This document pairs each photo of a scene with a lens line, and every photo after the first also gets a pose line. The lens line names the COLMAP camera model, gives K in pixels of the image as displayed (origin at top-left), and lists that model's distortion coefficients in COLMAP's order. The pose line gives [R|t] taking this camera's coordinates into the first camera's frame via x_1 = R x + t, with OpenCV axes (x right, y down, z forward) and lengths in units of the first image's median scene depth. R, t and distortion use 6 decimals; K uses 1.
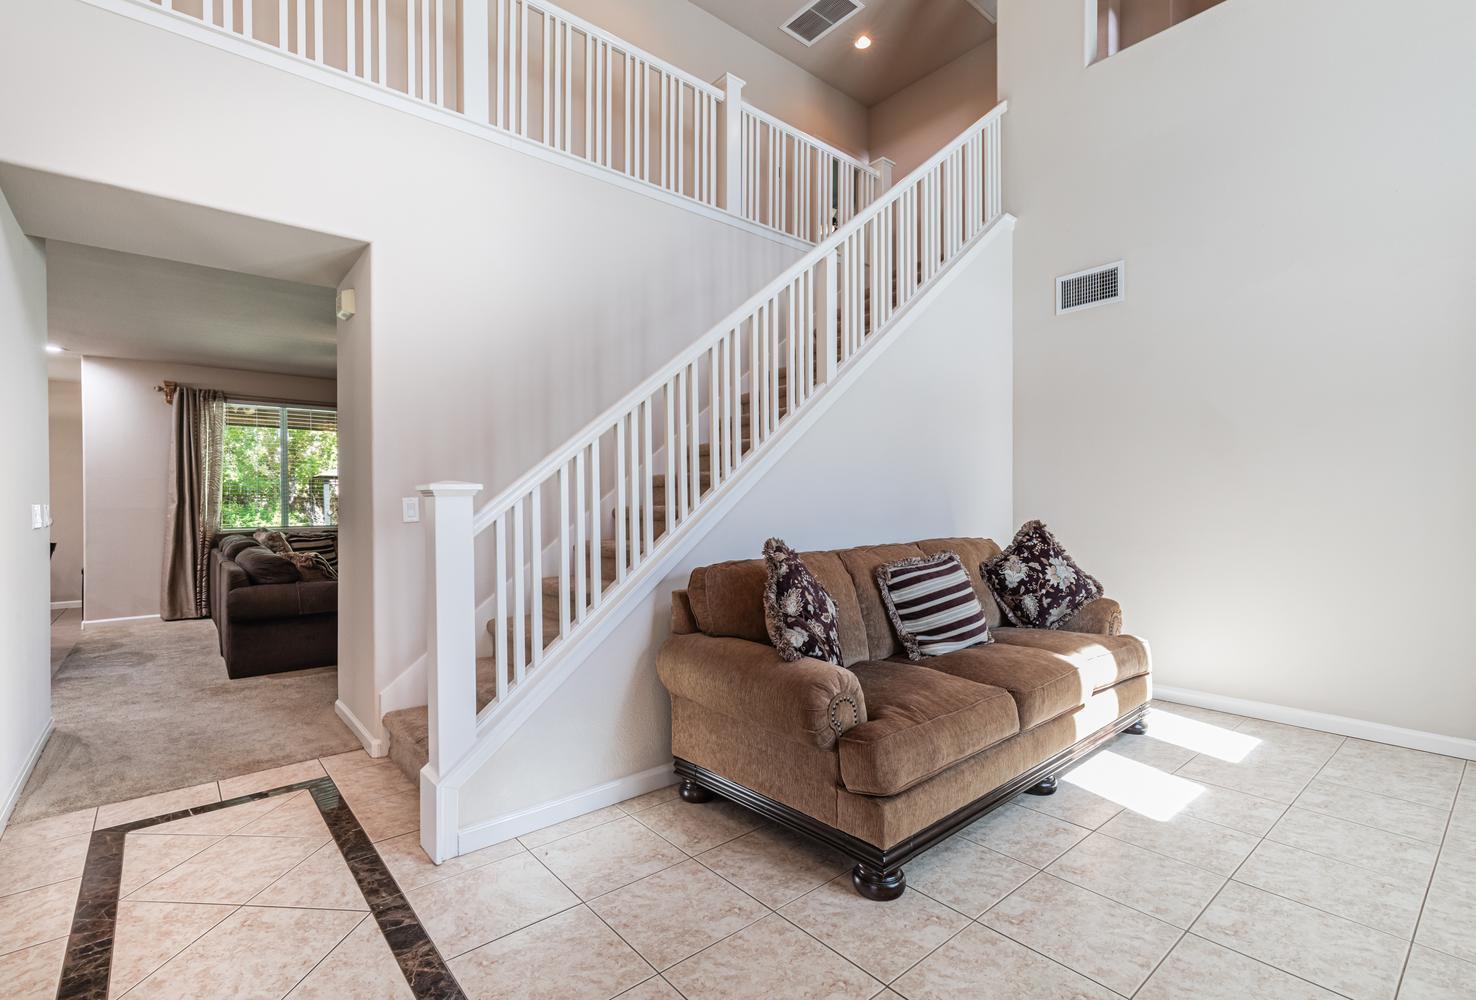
lens RADIAL K [[671.5, 0, 735.5], [0, 671.5, 505.6], [0, 0, 1]] dist [0.004688, -0.000195]
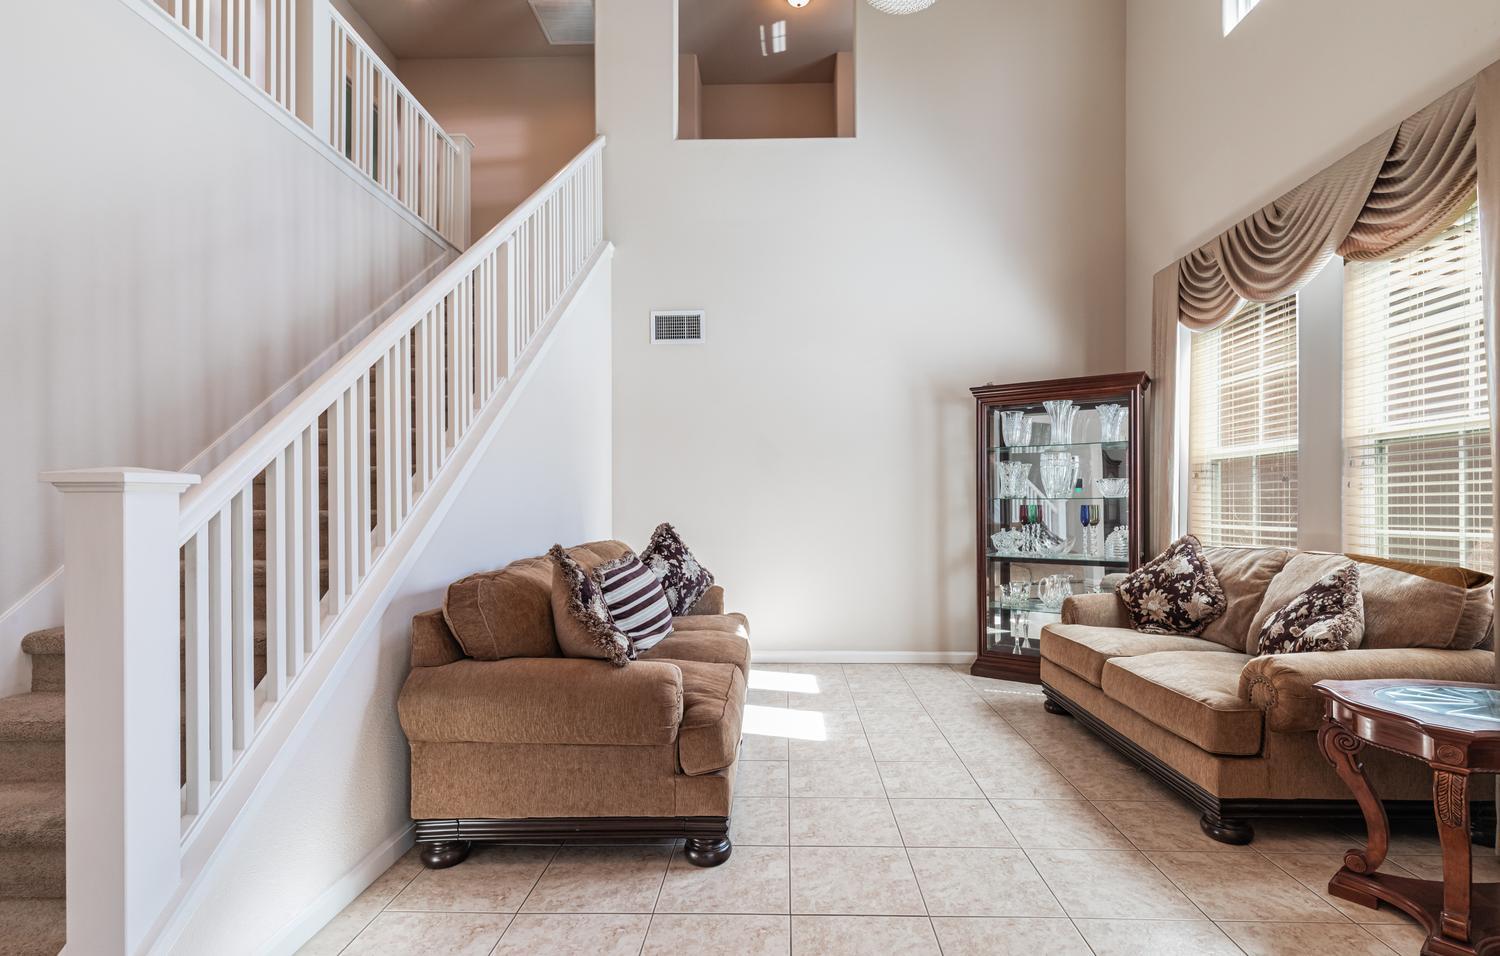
lens RADIAL K [[682.9, 0, 759.5], [0, 682.9, 509.2], [0, 0, 1]] dist [0.012012, 0.000305]
pose [[0.665894, 0.001917, 0.746044, -0.396044], [0.000050, 0.999997, -0.002615, 0.001813], [-0.746047, 0.001779, 0.665891, 0.130989]]
